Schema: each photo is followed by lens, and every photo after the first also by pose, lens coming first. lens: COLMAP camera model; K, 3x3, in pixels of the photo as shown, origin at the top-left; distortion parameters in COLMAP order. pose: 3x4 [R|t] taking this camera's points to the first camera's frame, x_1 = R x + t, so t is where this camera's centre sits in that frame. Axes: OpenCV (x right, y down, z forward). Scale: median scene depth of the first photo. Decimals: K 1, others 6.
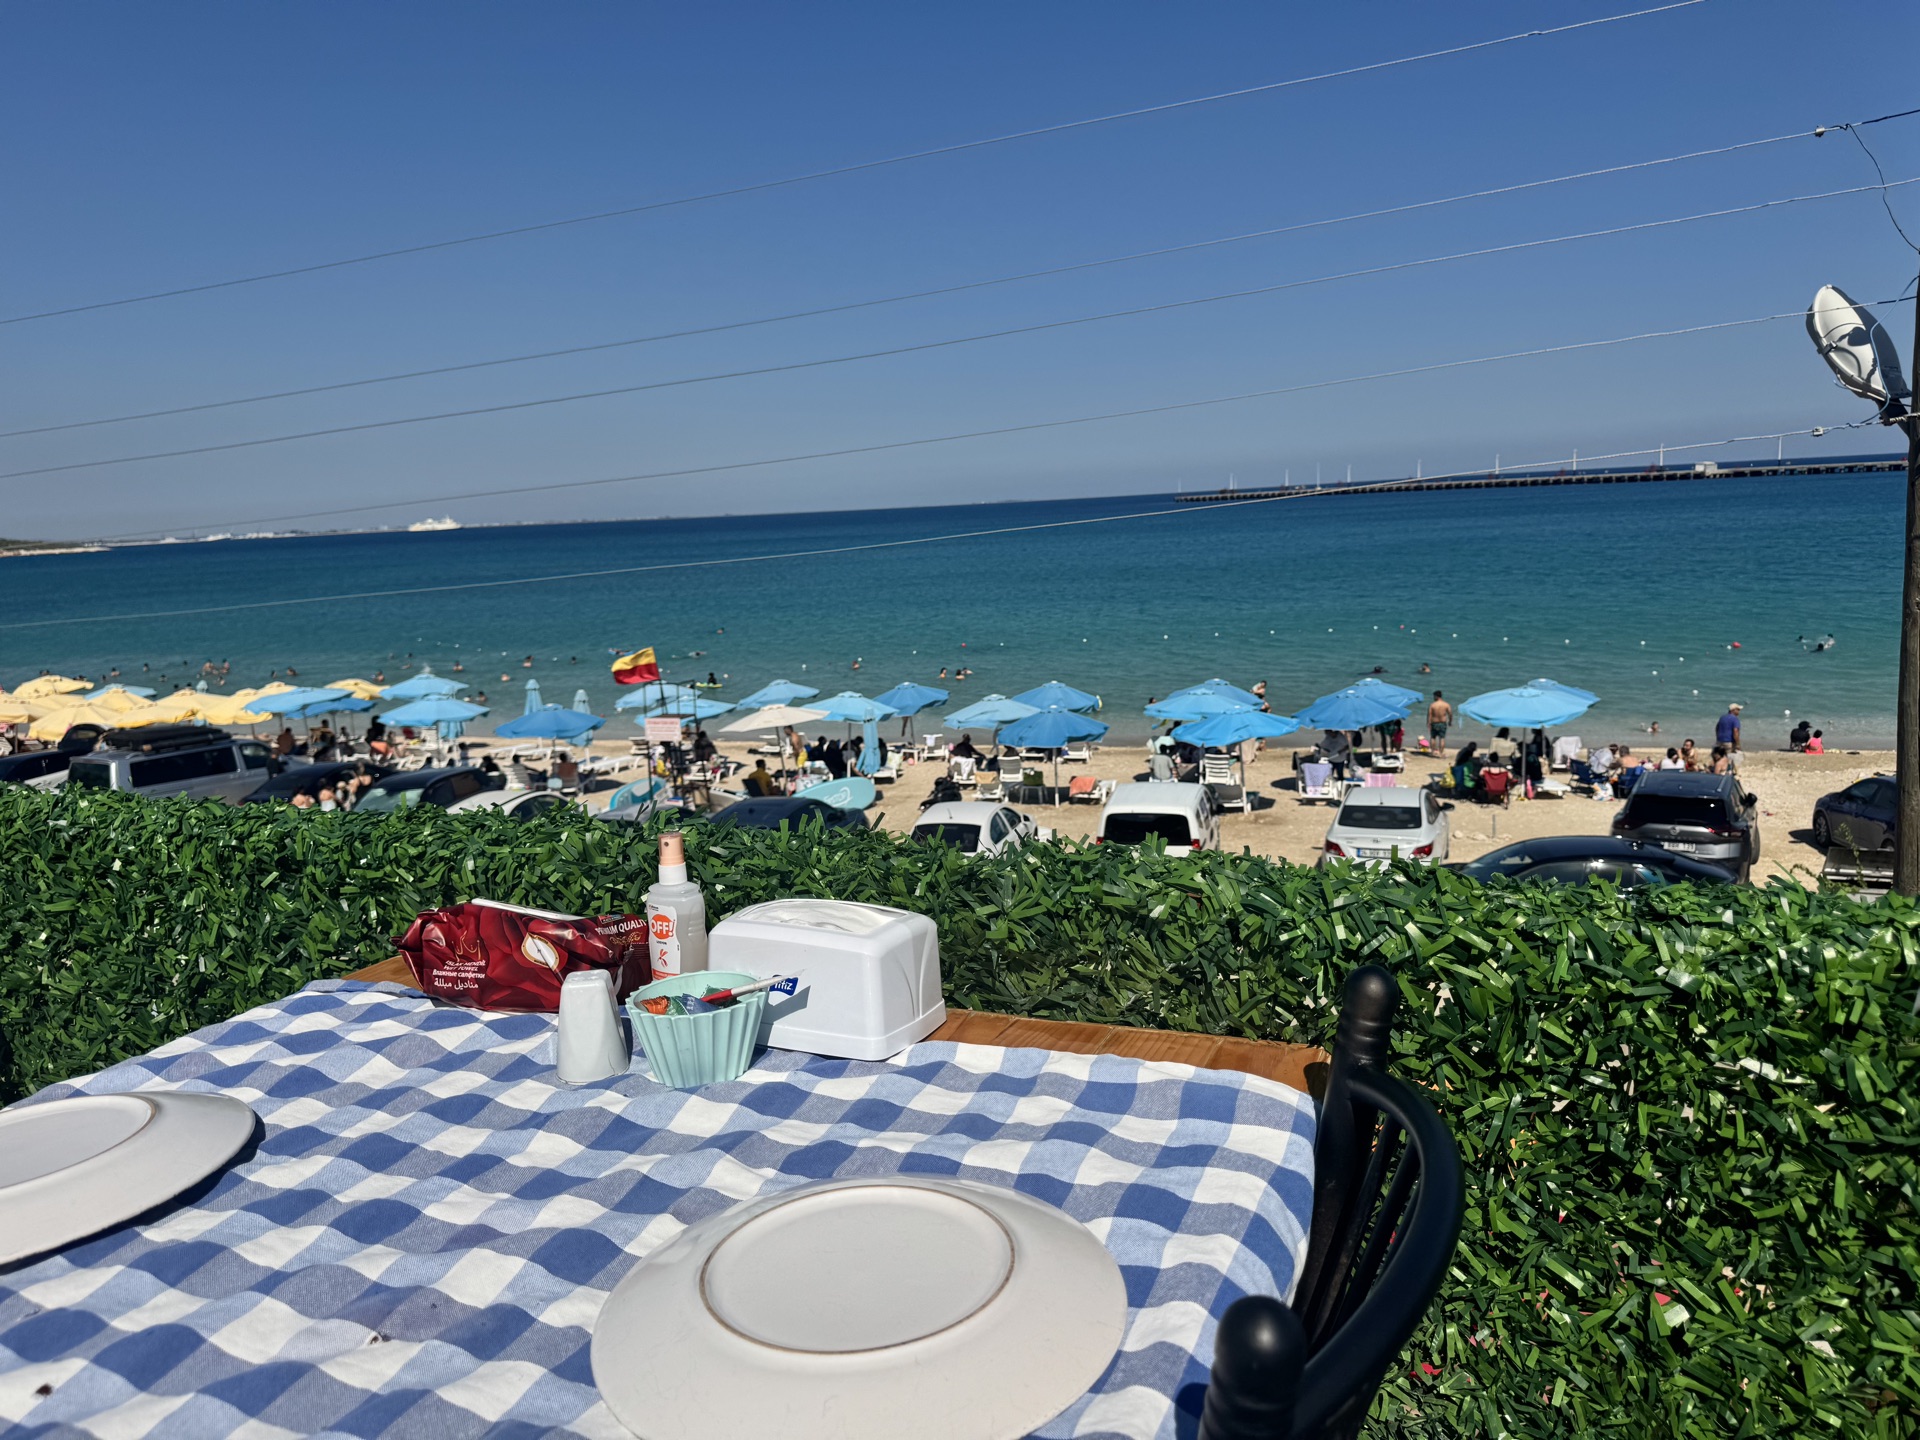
lens RADIAL K [[1306.6, 0, 960.0], [0, 1306.6, 720.0], [0, 0, 1]] dist [0.007295, -0.001550]
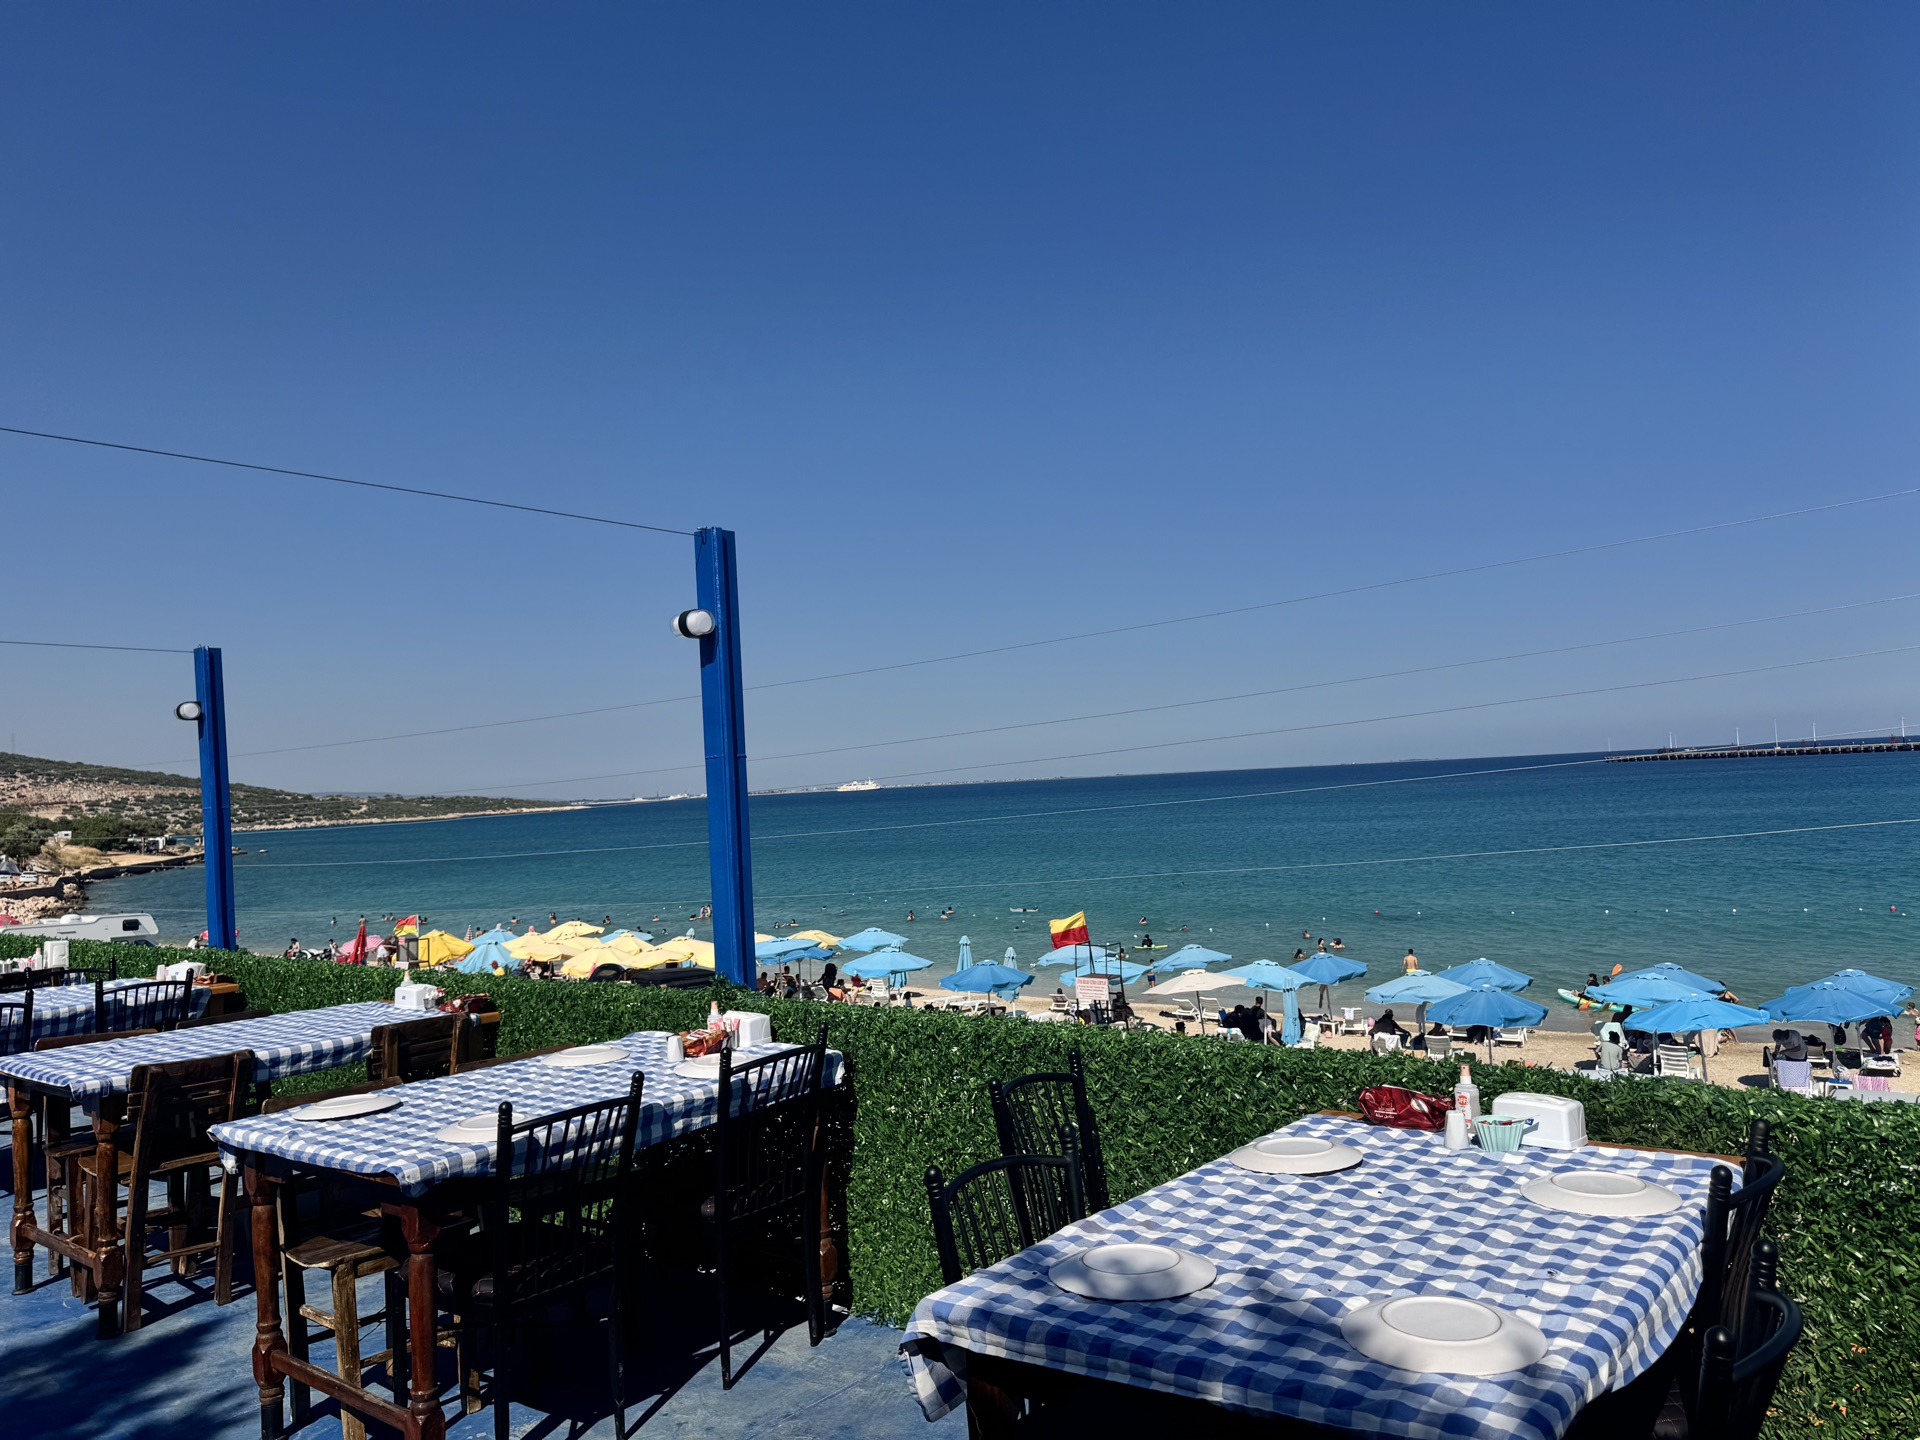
lens RADIAL K [[1196.5, 0, 960.0], [0, 1196.5, 720.0], [0, 0, 1]] dist [-0.077744, 0.027609]
pose [[0.940270, -0.018522, -0.339926, -0.432556], [-0.055873, 0.976582, -0.207763, -0.047853], [0.335814, 0.214346, 0.917216, -1.946553]]
